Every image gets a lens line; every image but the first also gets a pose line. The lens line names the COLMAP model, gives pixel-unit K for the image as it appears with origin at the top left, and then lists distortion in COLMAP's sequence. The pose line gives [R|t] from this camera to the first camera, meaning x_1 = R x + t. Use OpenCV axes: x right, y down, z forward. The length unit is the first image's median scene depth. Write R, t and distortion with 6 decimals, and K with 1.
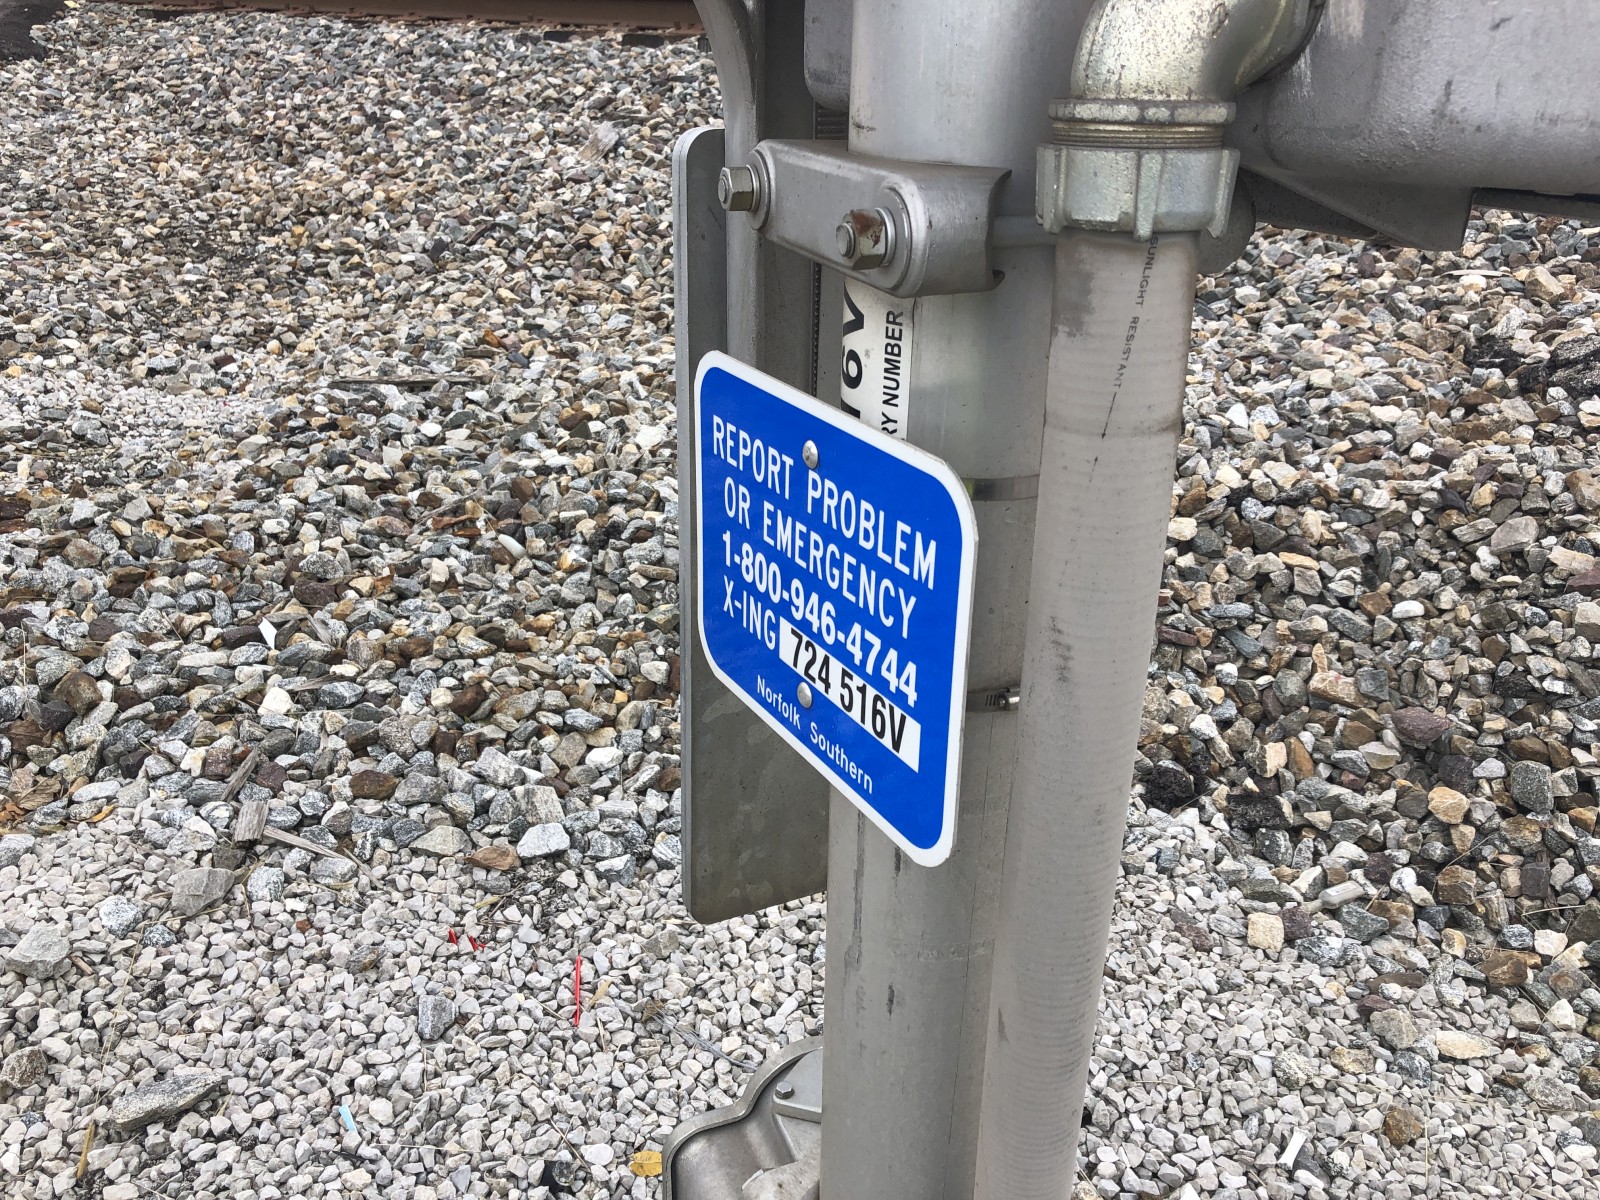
lens RADIAL K [[1312.2, 0, 813.8], [0, 1312.2, 573.7], [0, 0, 1]] dist [0.037346, -0.037997]
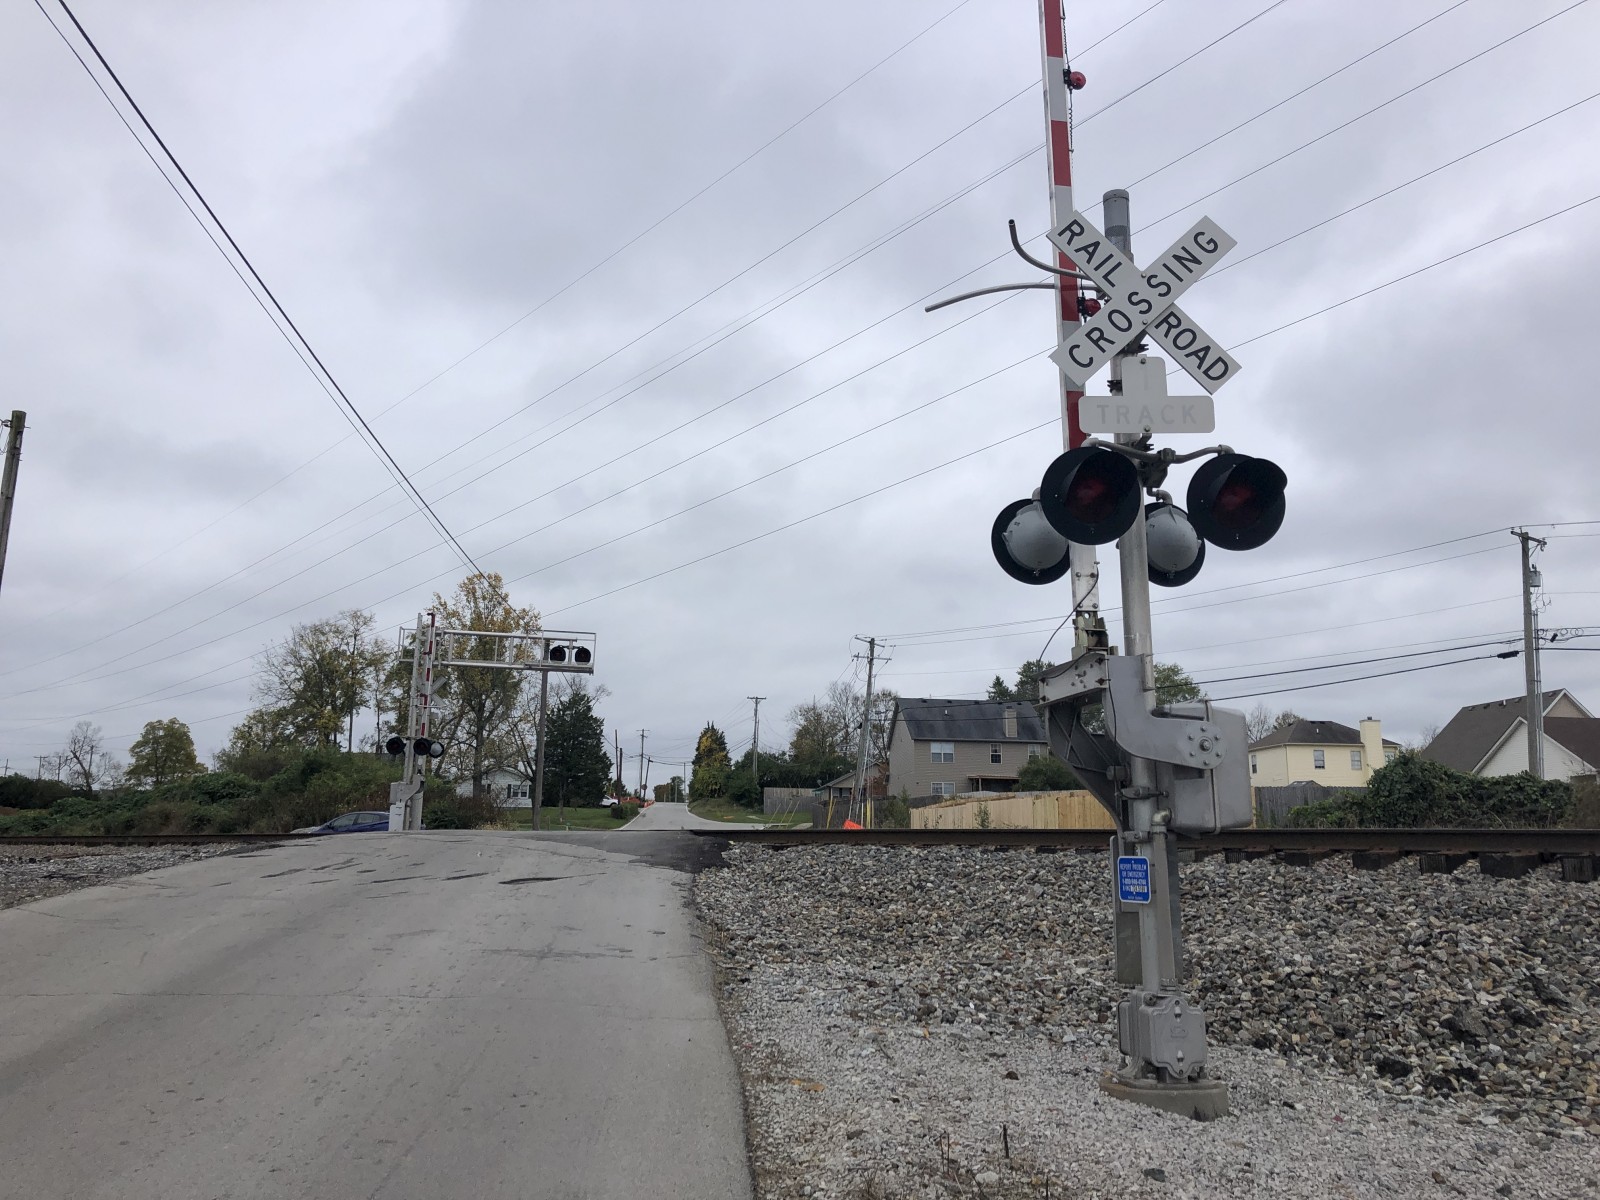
lens RADIAL K [[1312.2, 0, 796.7], [0, 1312.2, 583.9], [0, 0, 1]] dist [0.037346, -0.037997]
pose [[0.968902, -0.066522, -0.238337, 0.018735], [-0.081819, 0.822884, -0.562287, 1.478804], [0.233528, 0.564302, 0.791851, -3.186964]]
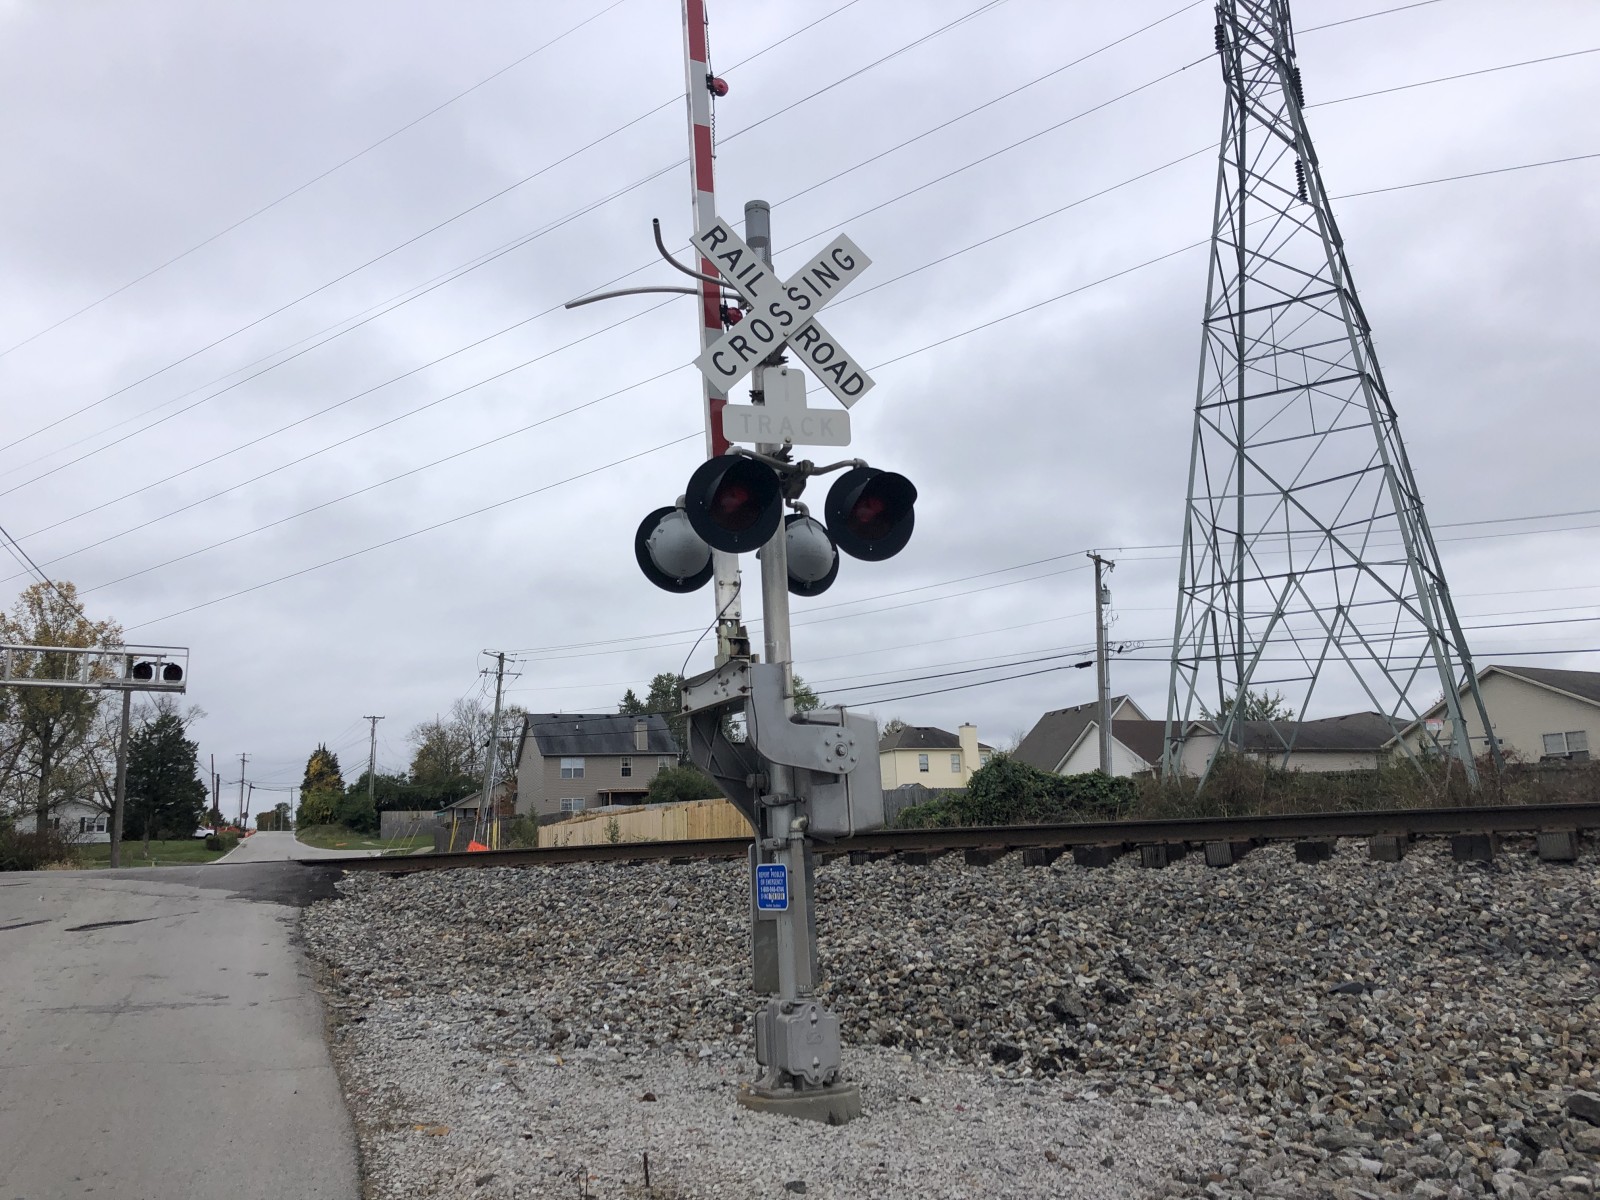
lens RADIAL K [[1312.2, 0, 789.2], [0, 1312.2, 593.1], [0, 0, 1]] dist [0.037346, -0.037997]
pose [[0.997693, -0.059164, 0.033291, -0.027748], [0.067598, 0.820599, -0.567493, 1.422503], [0.006257, 0.568434, 0.822705, -3.076850]]
